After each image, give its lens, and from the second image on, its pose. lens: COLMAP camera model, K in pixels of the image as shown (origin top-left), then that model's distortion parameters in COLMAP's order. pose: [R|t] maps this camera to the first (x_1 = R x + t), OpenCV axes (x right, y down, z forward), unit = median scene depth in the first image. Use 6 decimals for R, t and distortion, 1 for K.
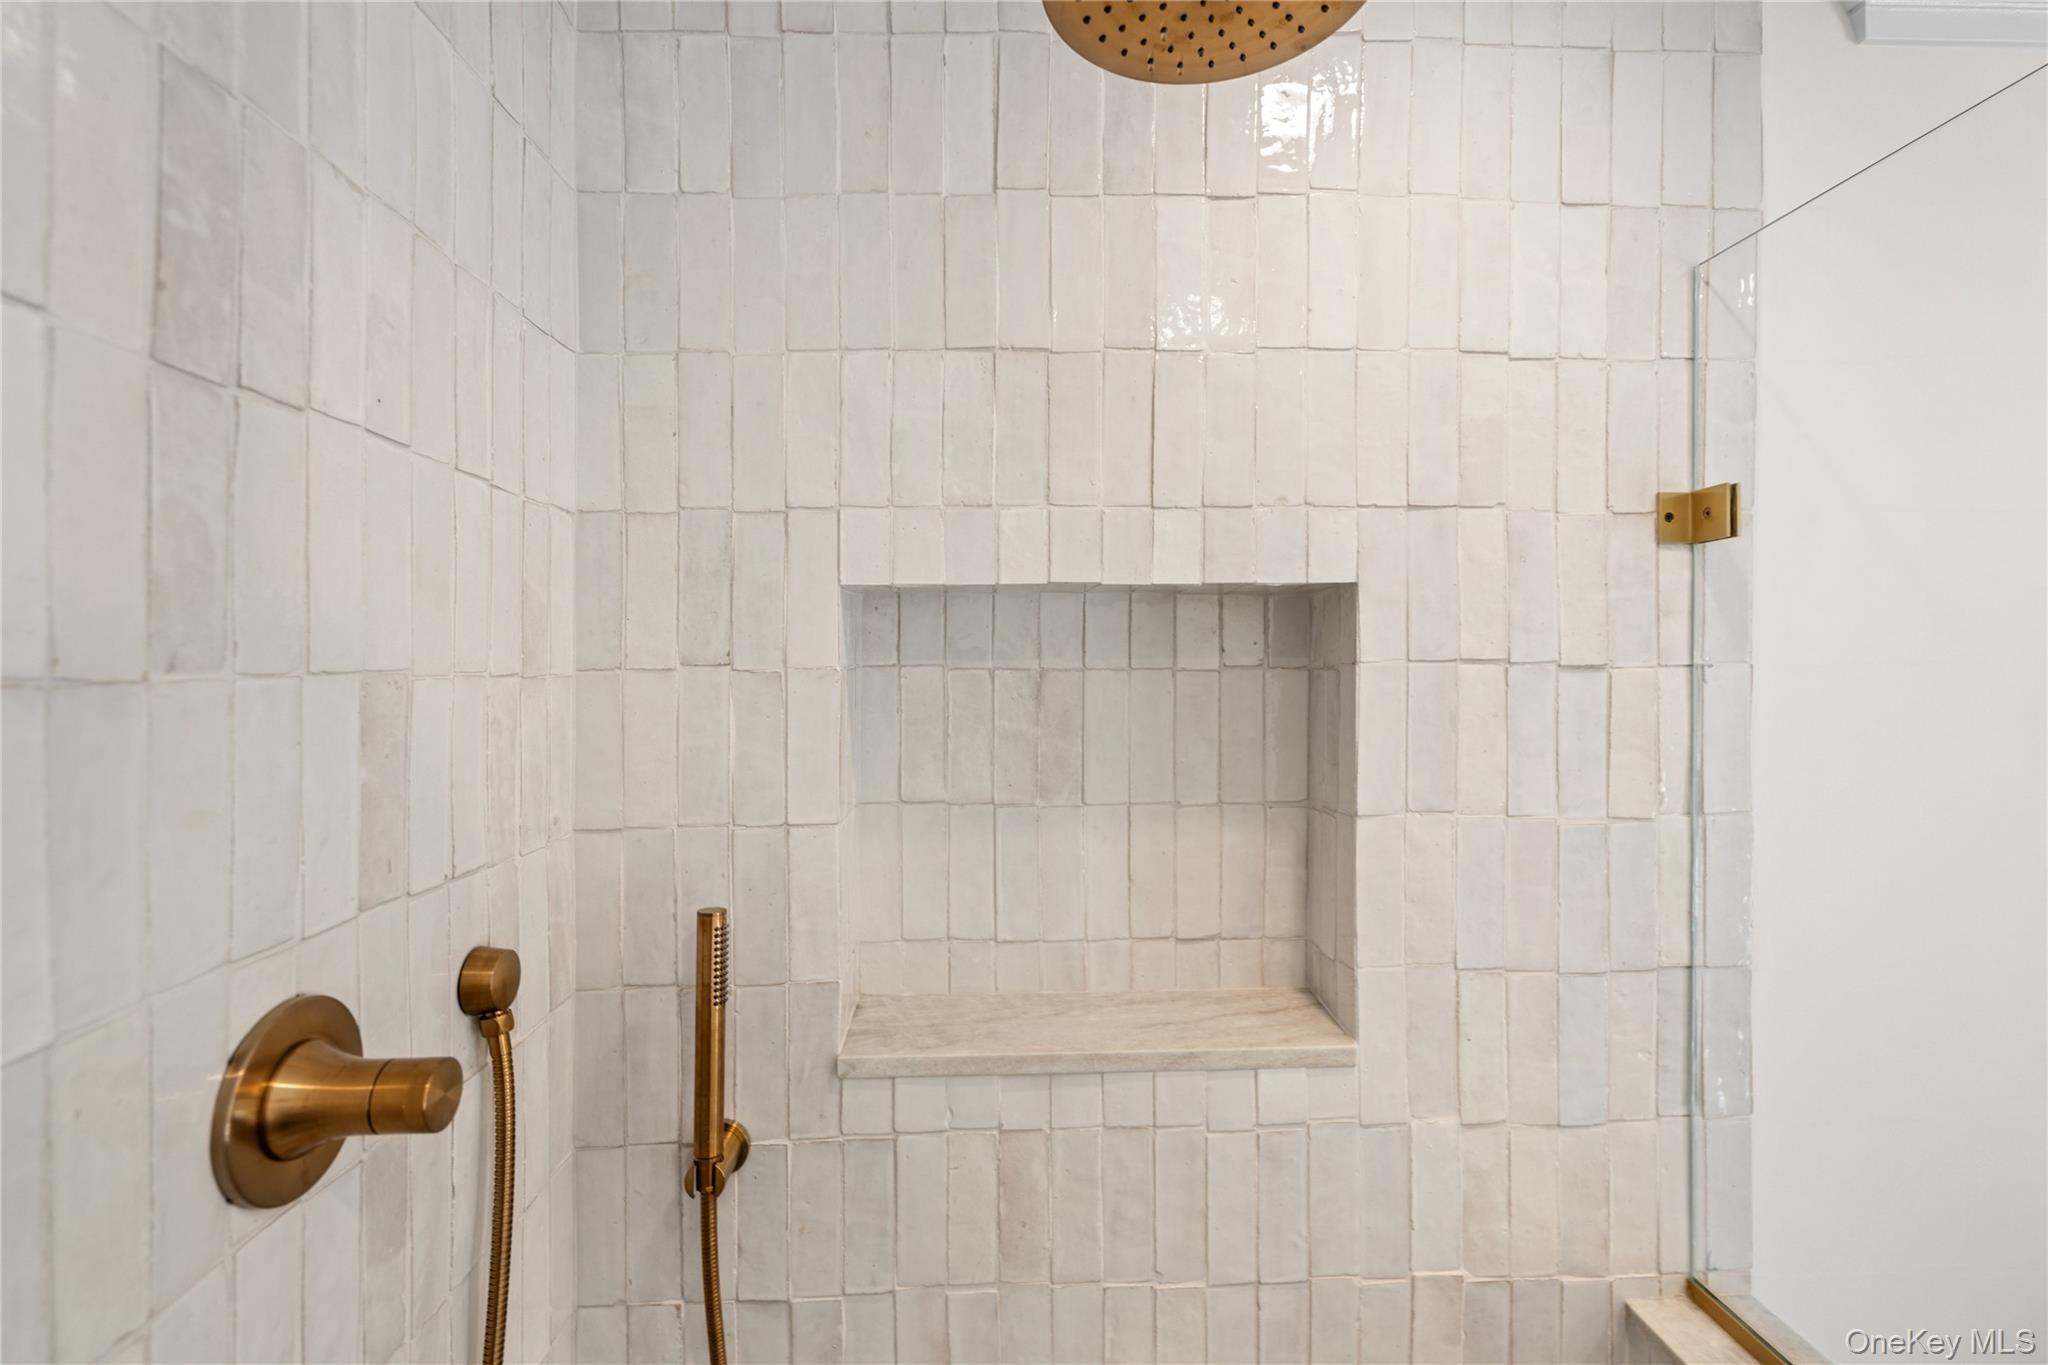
lens RADIAL K [[984.7, 0, 1036.3], [0, 984.7, 683.6], [0, 0, 1]] dist [-0.000067, 0.000570]
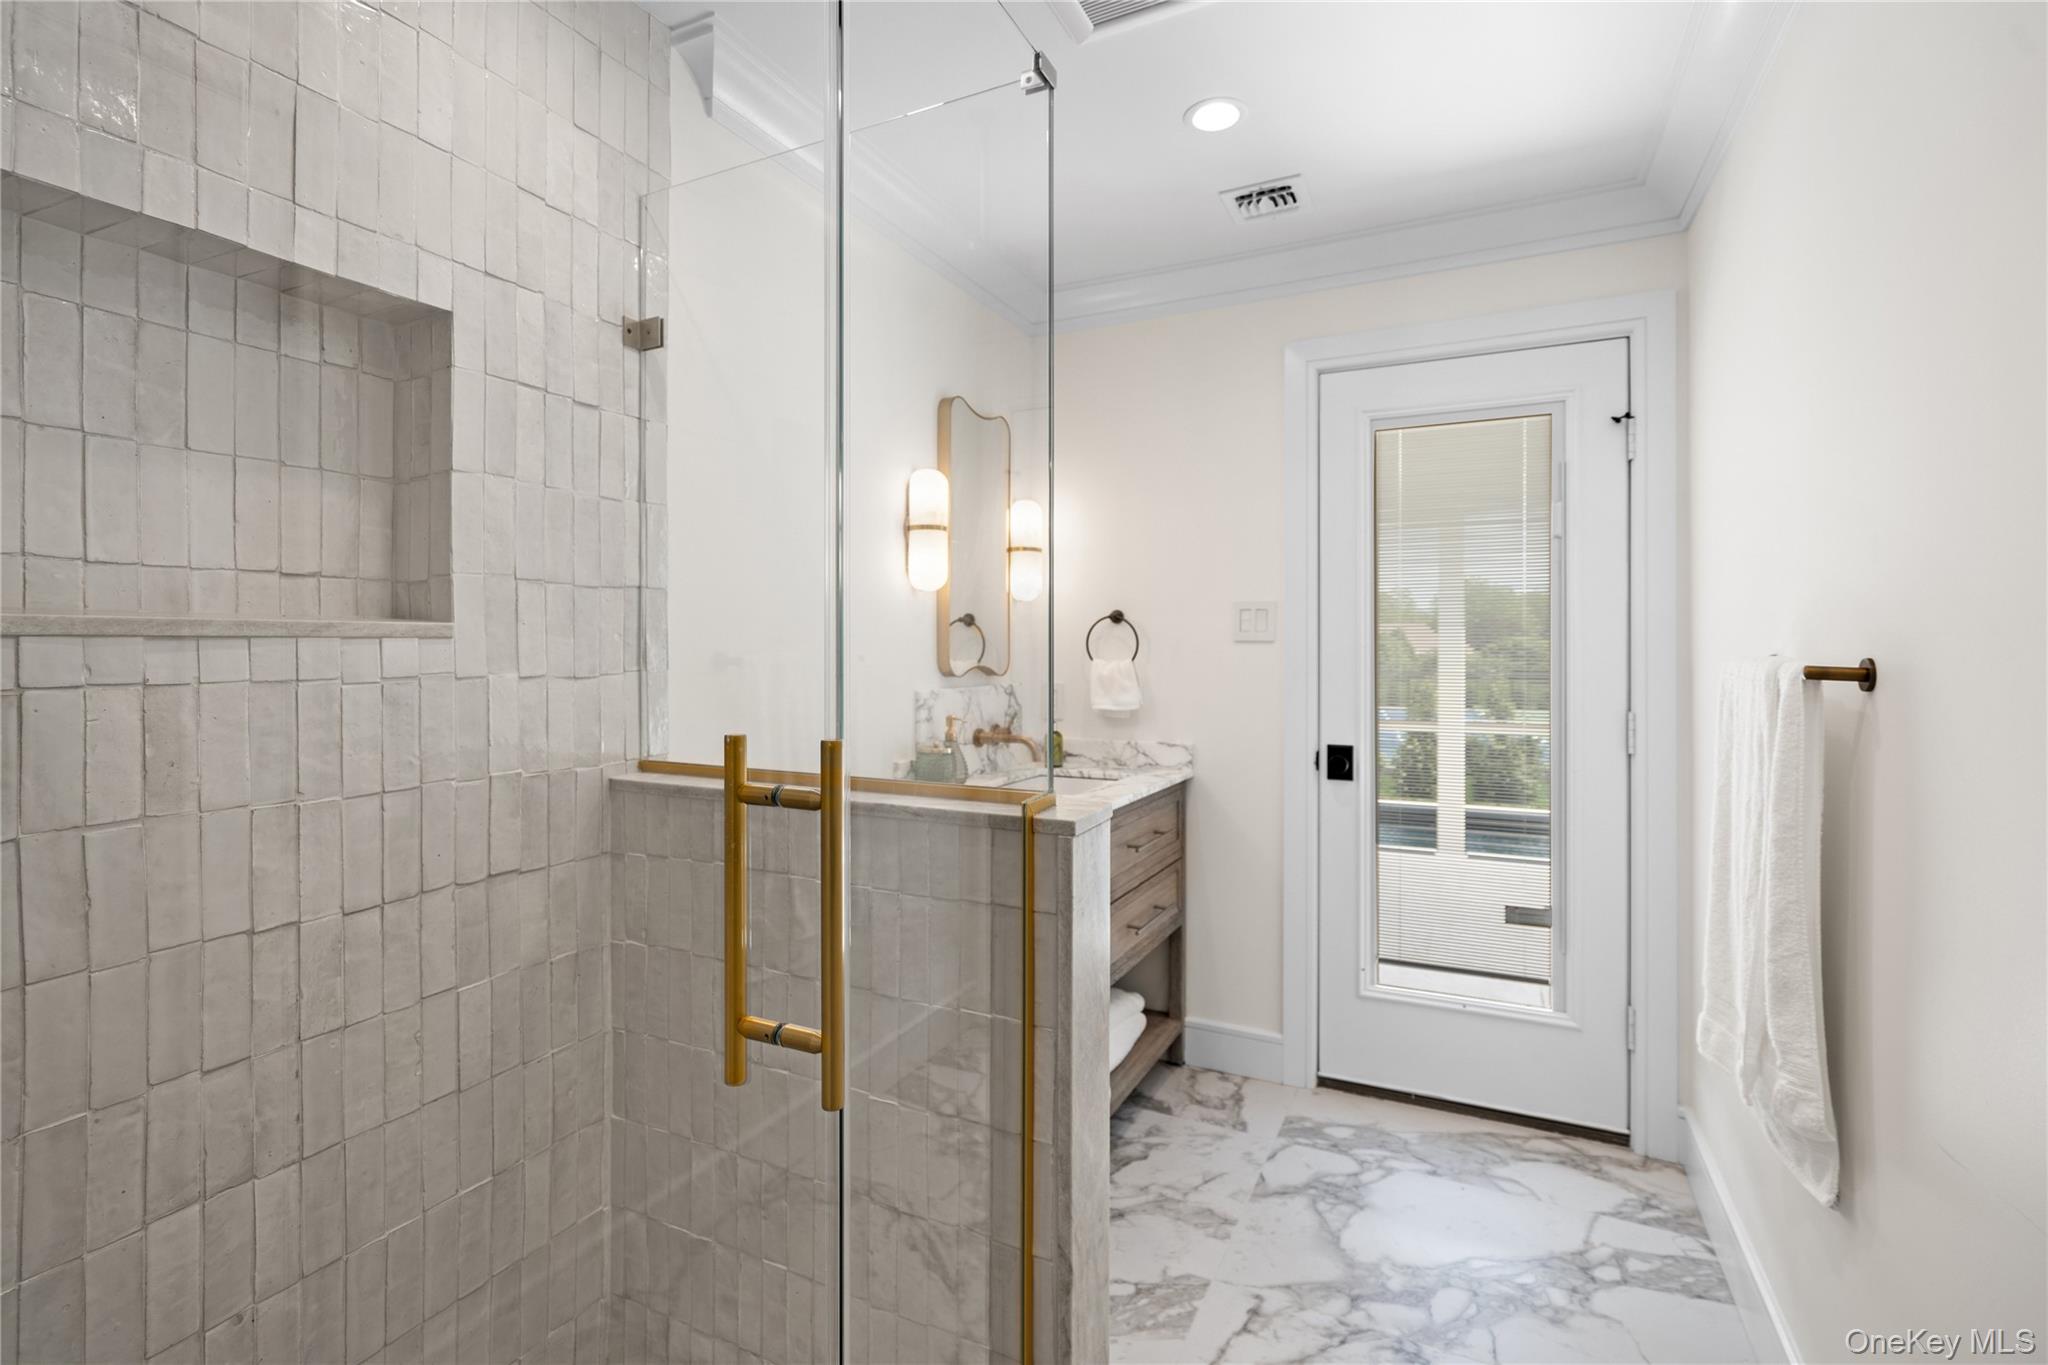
lens RADIAL K [[949.4, 0, 1019.6], [0, 949.4, 687.5], [0, 0, 1]] dist [-0.001471, -0.000586]
pose [[0.490344, -0.014584, 0.871407, -0.508946], [0.001002, 0.999869, 0.016170, 0.439762], [-0.871529, -0.007055, 0.490294, -0.457276]]
